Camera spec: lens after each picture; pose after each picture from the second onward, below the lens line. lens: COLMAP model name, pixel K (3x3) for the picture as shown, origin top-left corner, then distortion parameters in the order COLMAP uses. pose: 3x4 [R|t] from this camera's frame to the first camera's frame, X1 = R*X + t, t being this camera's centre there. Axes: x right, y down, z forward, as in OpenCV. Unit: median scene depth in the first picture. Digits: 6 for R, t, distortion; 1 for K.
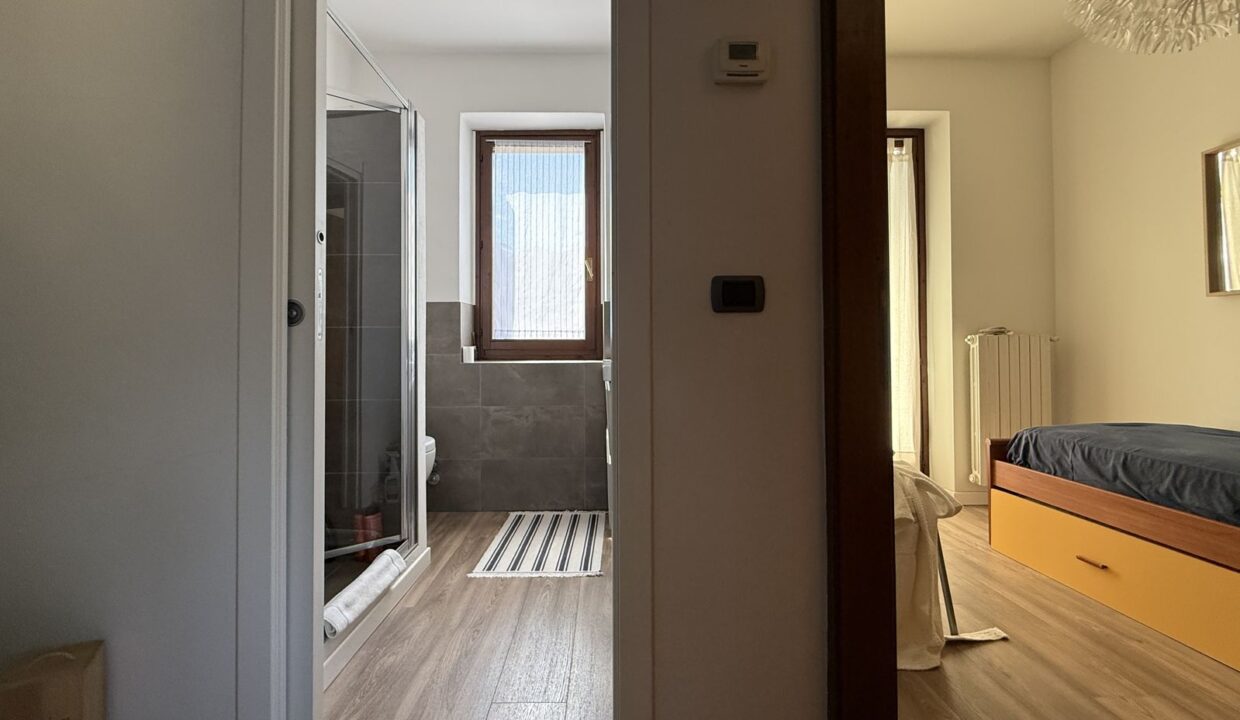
lens RADIAL K [[522.4, 0, 615.0], [0, 522.4, 341.4], [0, 0, 1]] dist [-0.000700, 0.000119]
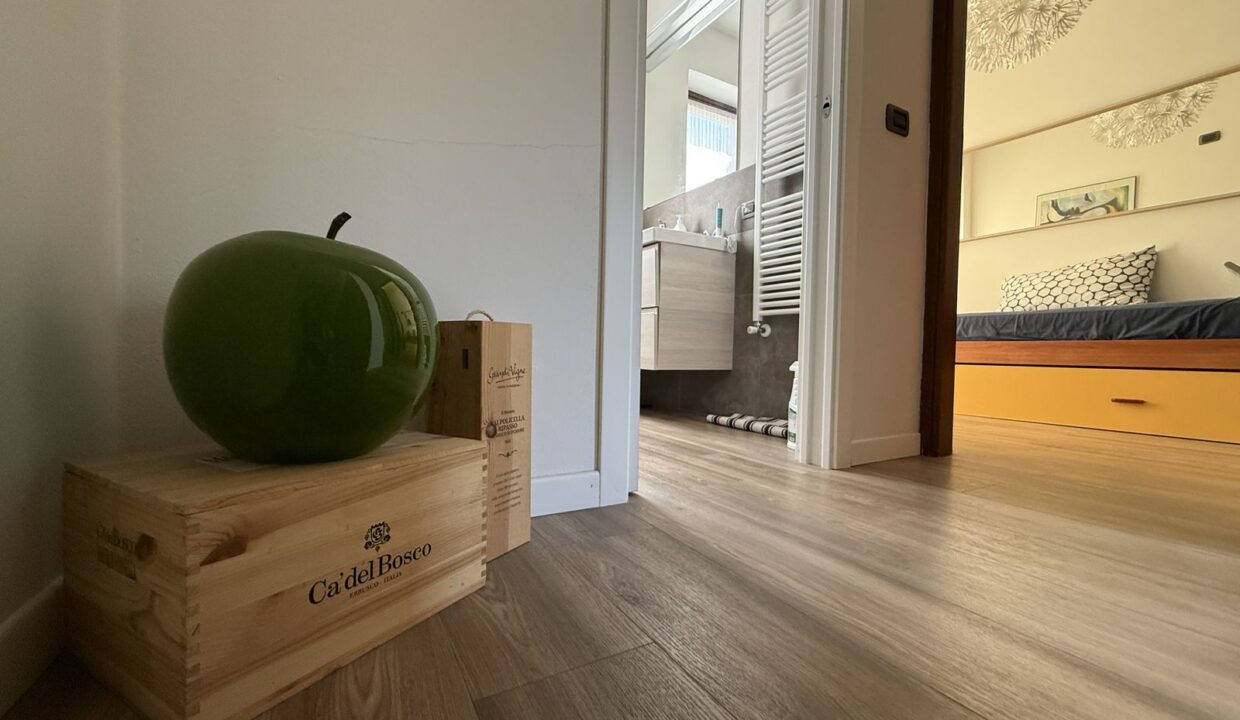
lens RADIAL K [[496.0, 0, 627.3], [0, 496.0, 360.5], [0, 0, 1]] dist [-0.001291, -0.000047]
pose [[0.882044, 0.008843, 0.471085, -0.568548], [-0.031753, 0.998666, 0.040708, 0.287519], [-0.470097, -0.050864, 0.881148, 0.053146]]
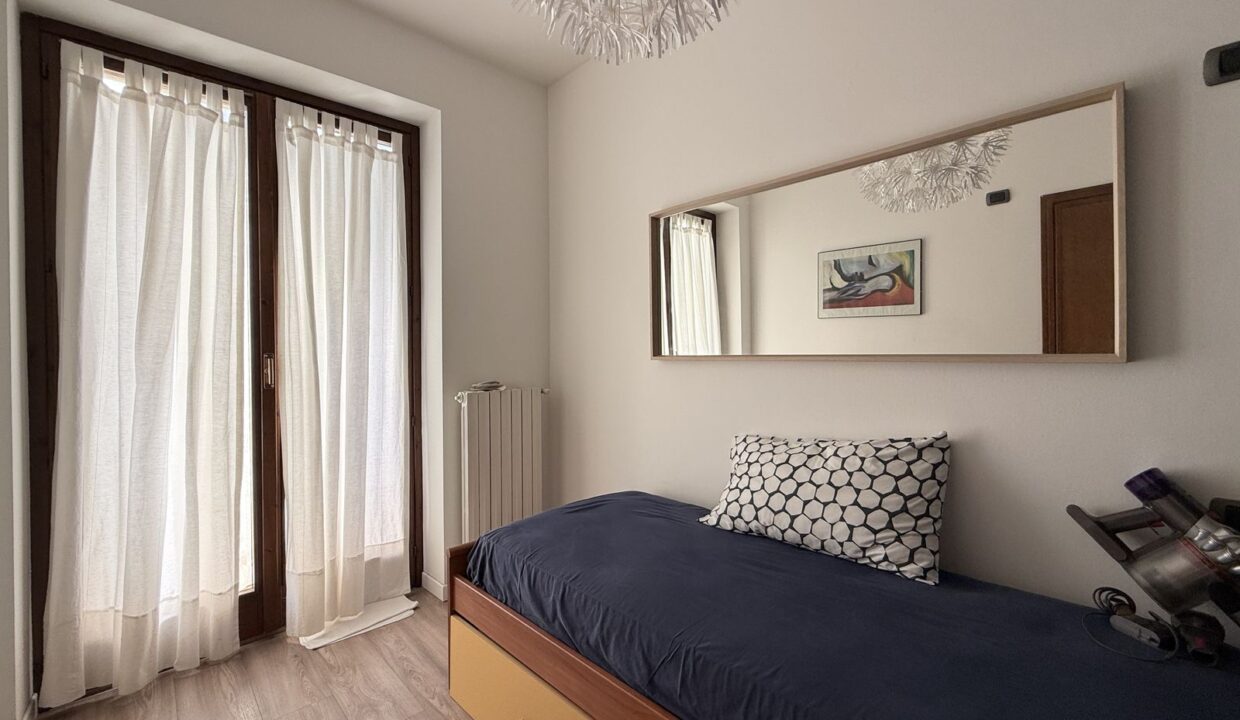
lens RADIAL K [[517.9, 0, 620.0], [0, 517.9, 360.0], [0, 0, 1]] dist [-0.000286, 0.000005]
pose [[0.737160, -0.009717, 0.675648, 0.474322], [-0.005518, 0.999777, 0.020399, -0.119503], [-0.675695, -0.018765, 0.736942, 0.349629]]
